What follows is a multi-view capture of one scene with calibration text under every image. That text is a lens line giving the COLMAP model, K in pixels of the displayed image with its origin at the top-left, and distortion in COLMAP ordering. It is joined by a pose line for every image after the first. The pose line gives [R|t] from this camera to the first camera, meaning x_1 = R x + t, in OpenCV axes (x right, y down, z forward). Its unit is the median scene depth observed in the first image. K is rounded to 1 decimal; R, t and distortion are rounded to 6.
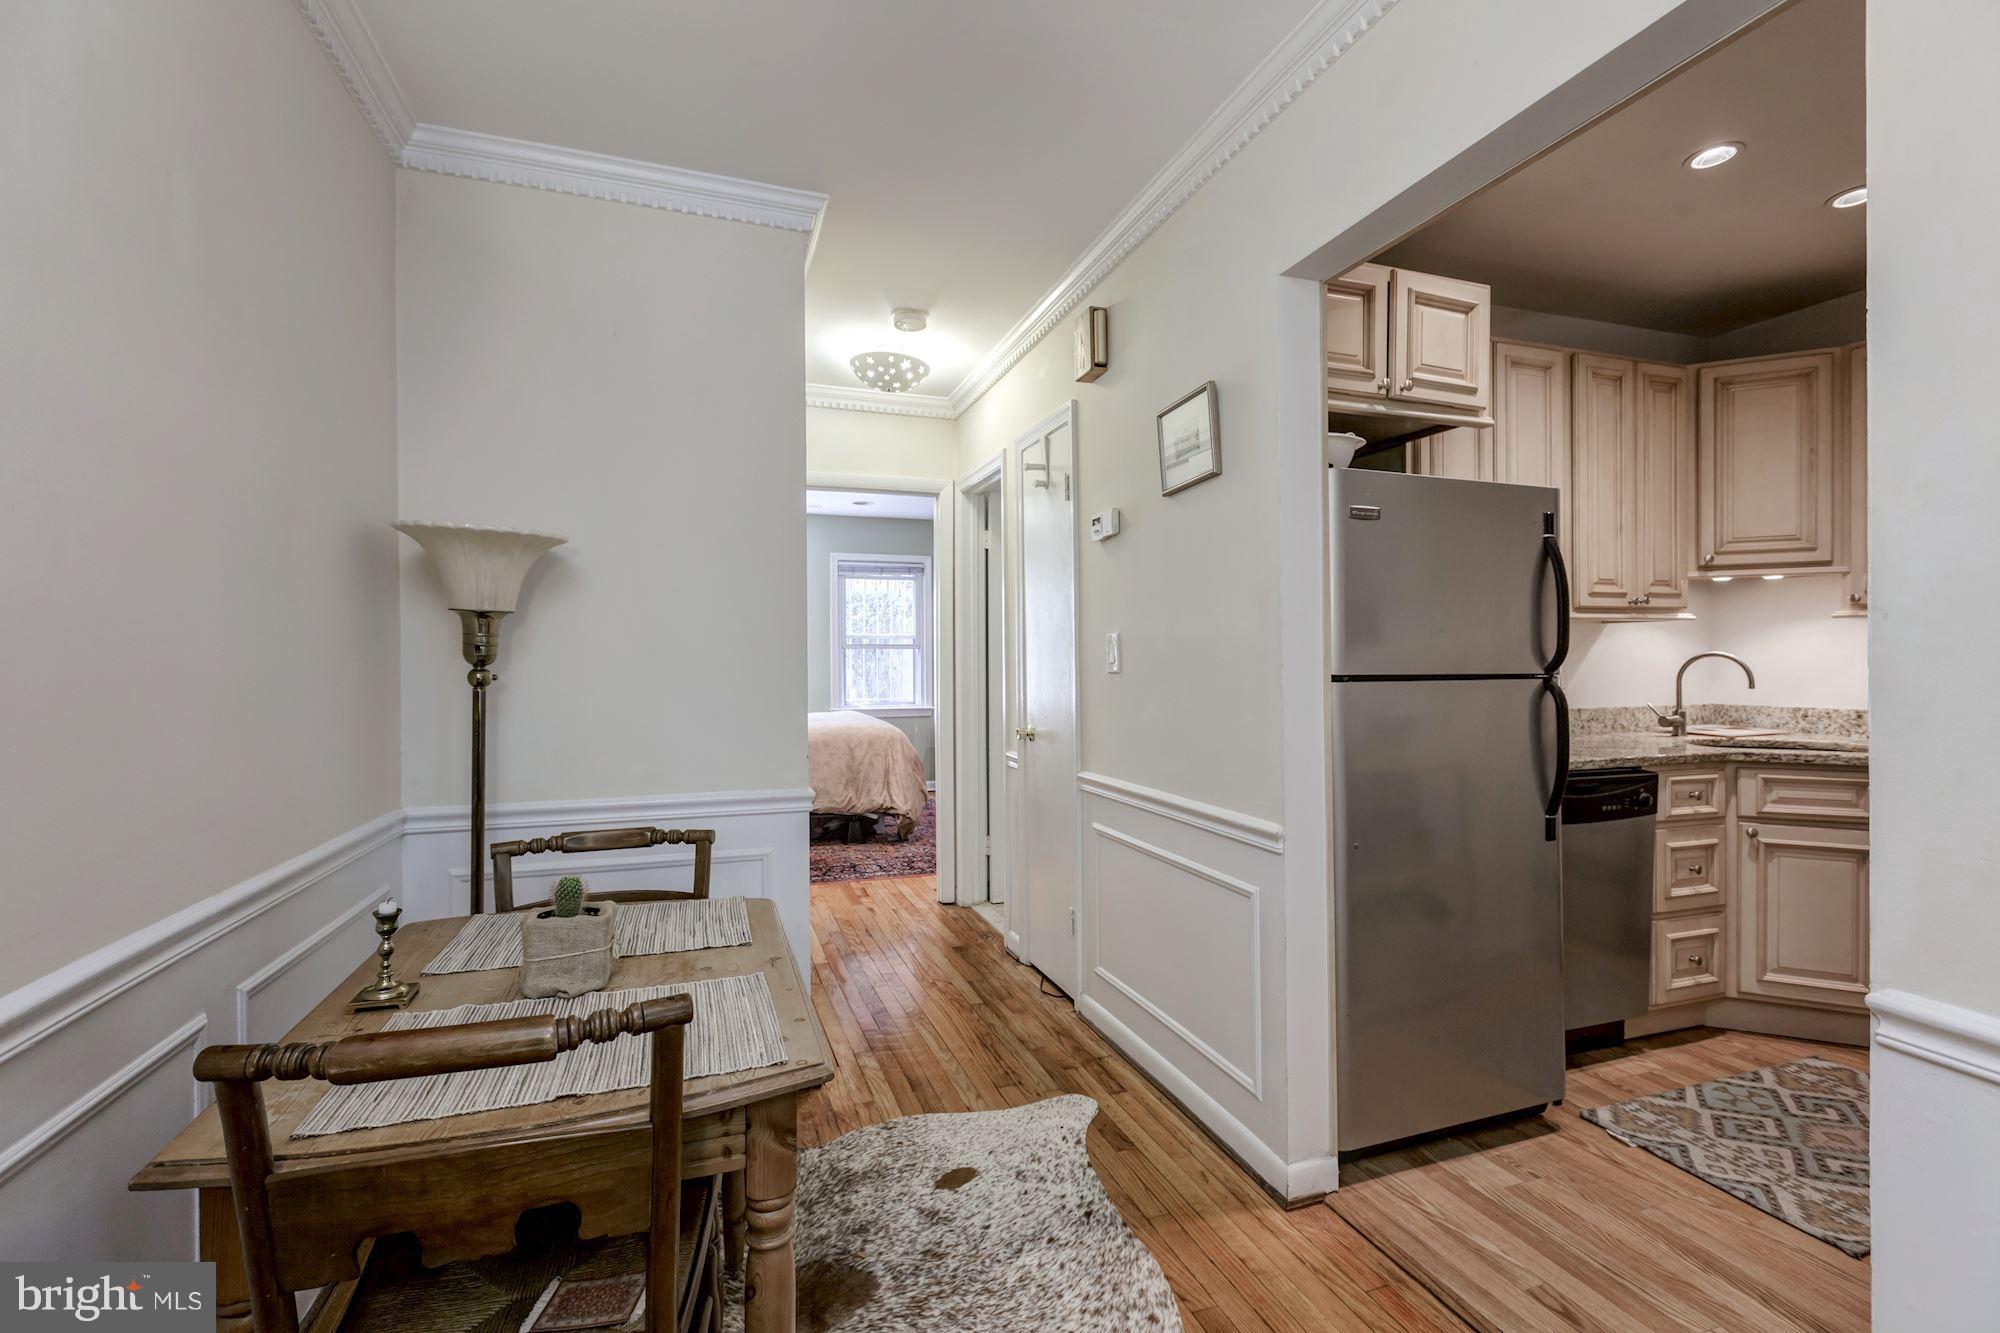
lens RADIAL K [[884.1, 0, 1000.9], [0, 884.1, 663.0], [0, 0, 1]] dist [-0.000154, 0.000068]
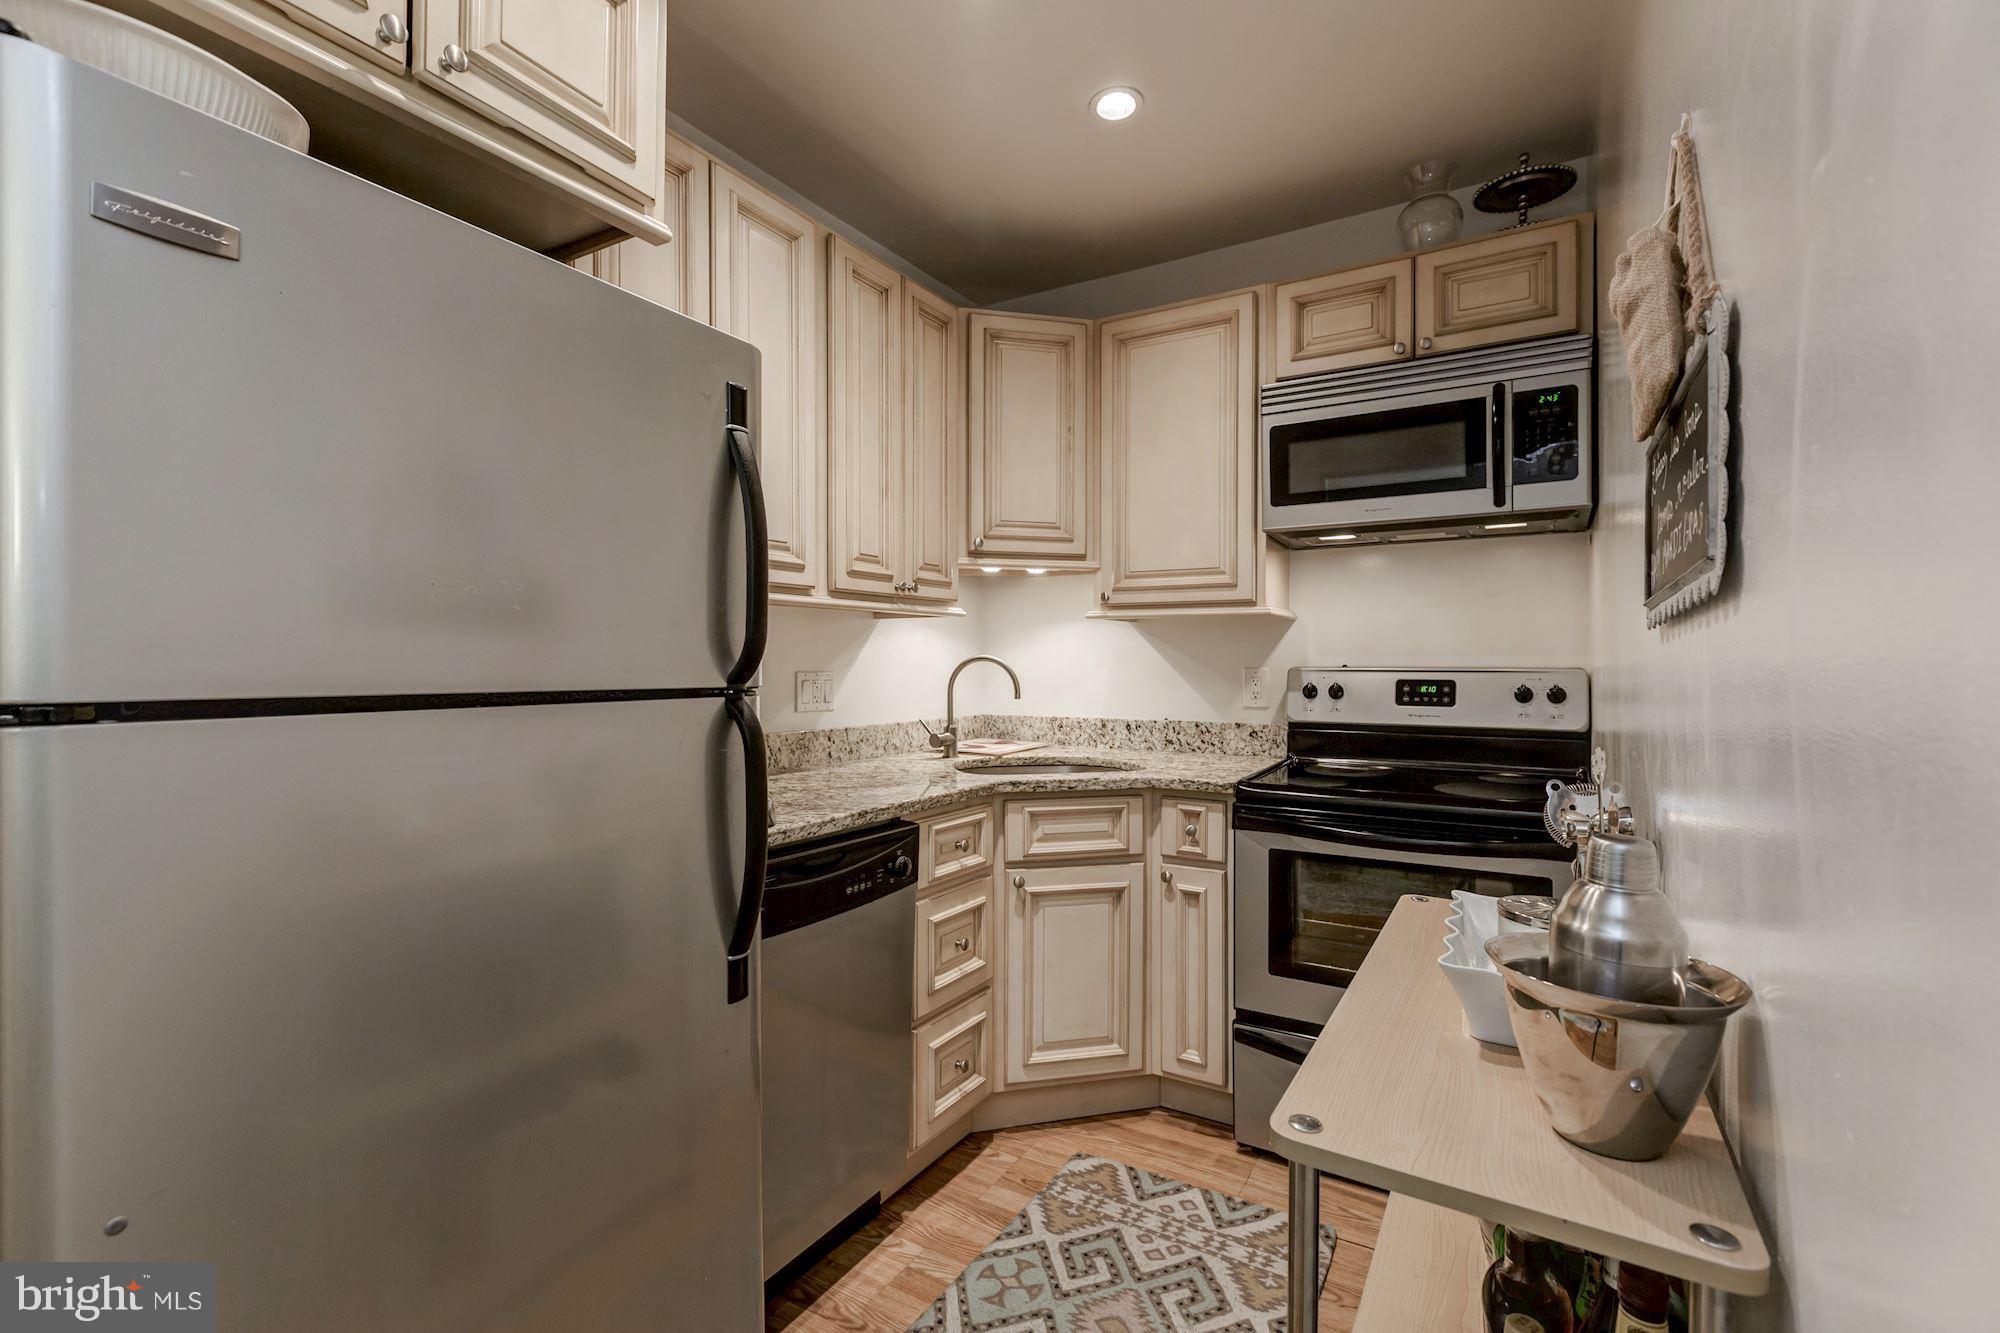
lens RADIAL K [[884.1, 0, 997.7], [0, 884.1, 669.9], [0, 0, 1]] dist [-0.000154, 0.000068]
pose [[0.771001, 0.001121, 0.636832, 0.327569], [-0.001760, 0.999998, 0.000370, 0.001144], [-0.636831, -0.001406, 0.771002, 0.398365]]
